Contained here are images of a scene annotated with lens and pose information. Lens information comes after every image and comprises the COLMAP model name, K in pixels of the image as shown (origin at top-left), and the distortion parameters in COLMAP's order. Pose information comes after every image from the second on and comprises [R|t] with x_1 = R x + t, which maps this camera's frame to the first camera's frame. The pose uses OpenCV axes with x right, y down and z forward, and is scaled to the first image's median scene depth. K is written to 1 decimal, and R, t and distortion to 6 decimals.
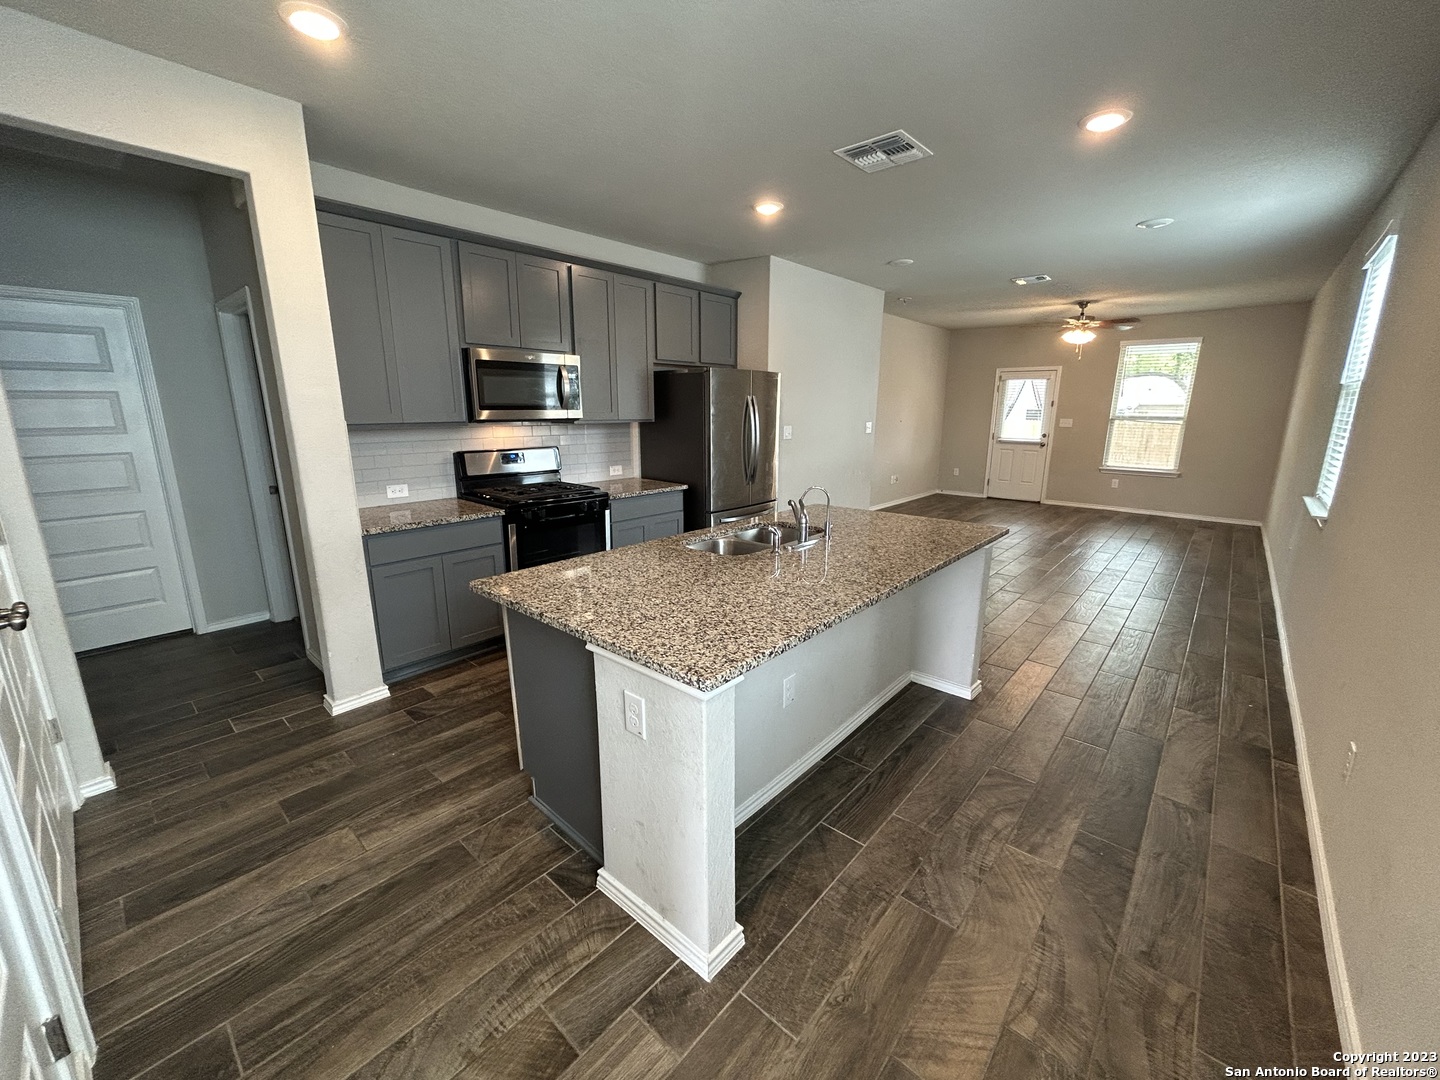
lens RADIAL K [[578.6, 0, 720.4], [0, 578.6, 536.1], [0, 0, 1]] dist [0.000026, -0.000222]
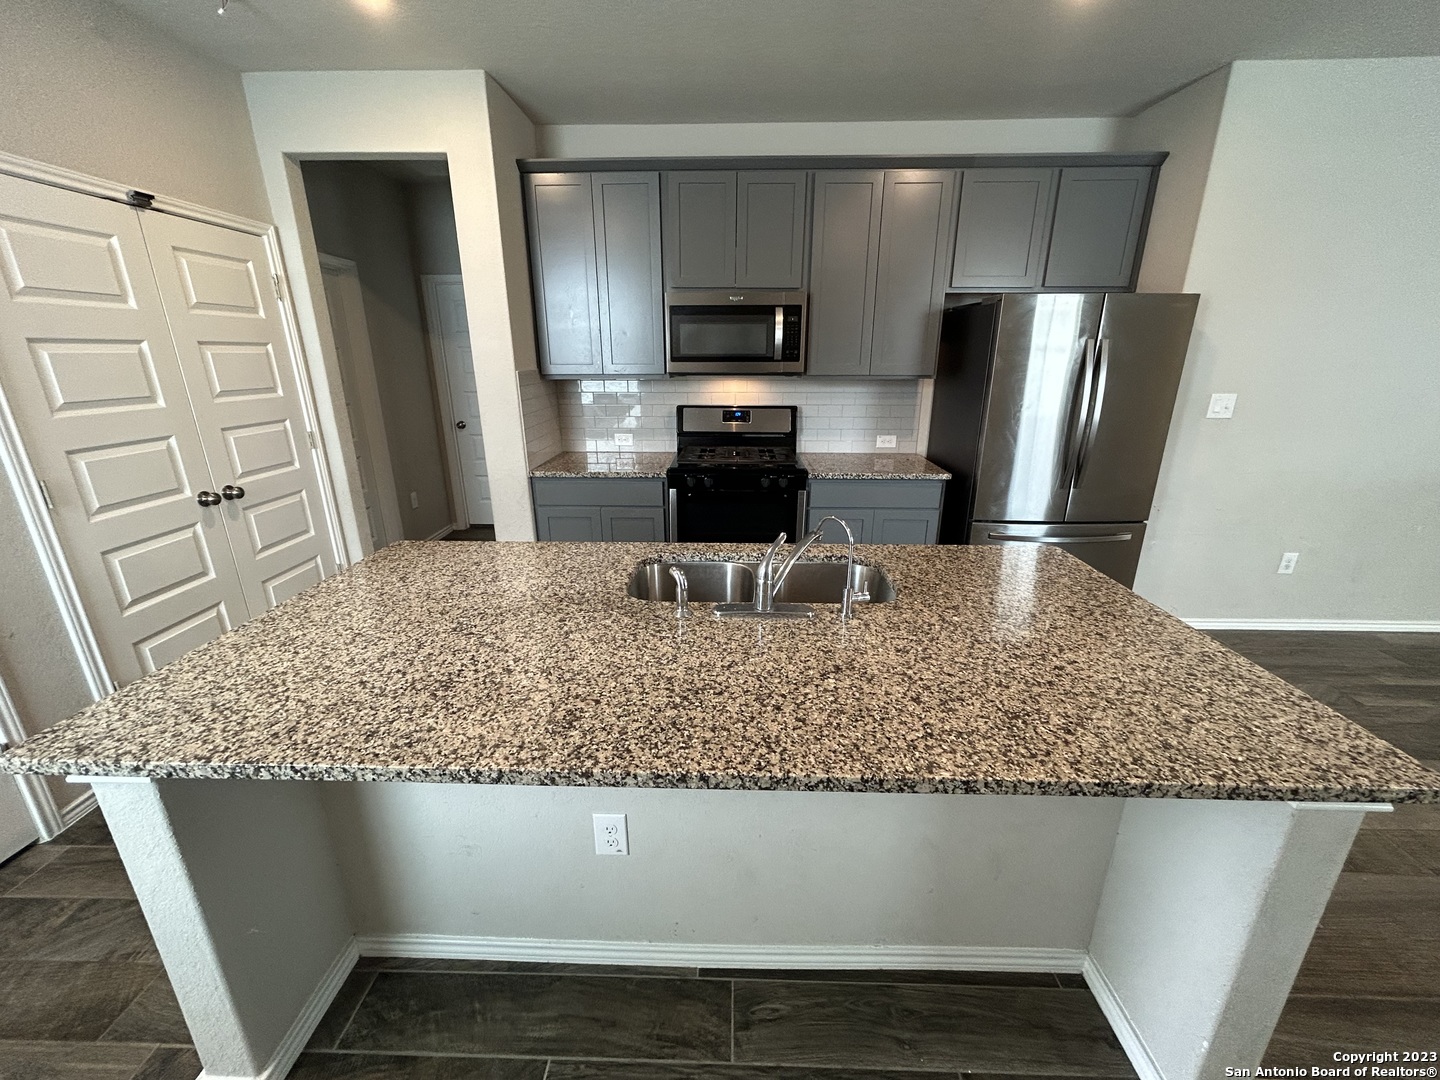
lens RADIAL K [[578.6, 0, 720.4], [0, 578.6, 536.1], [0, 0, 1]] dist [0.000026, -0.000222]
pose [[0.641074, 0.227119, -0.733104, 0.329068], [-0.166020, 0.973632, 0.156457, -0.089855], [0.749307, 0.021409, 0.661876, 0.387858]]
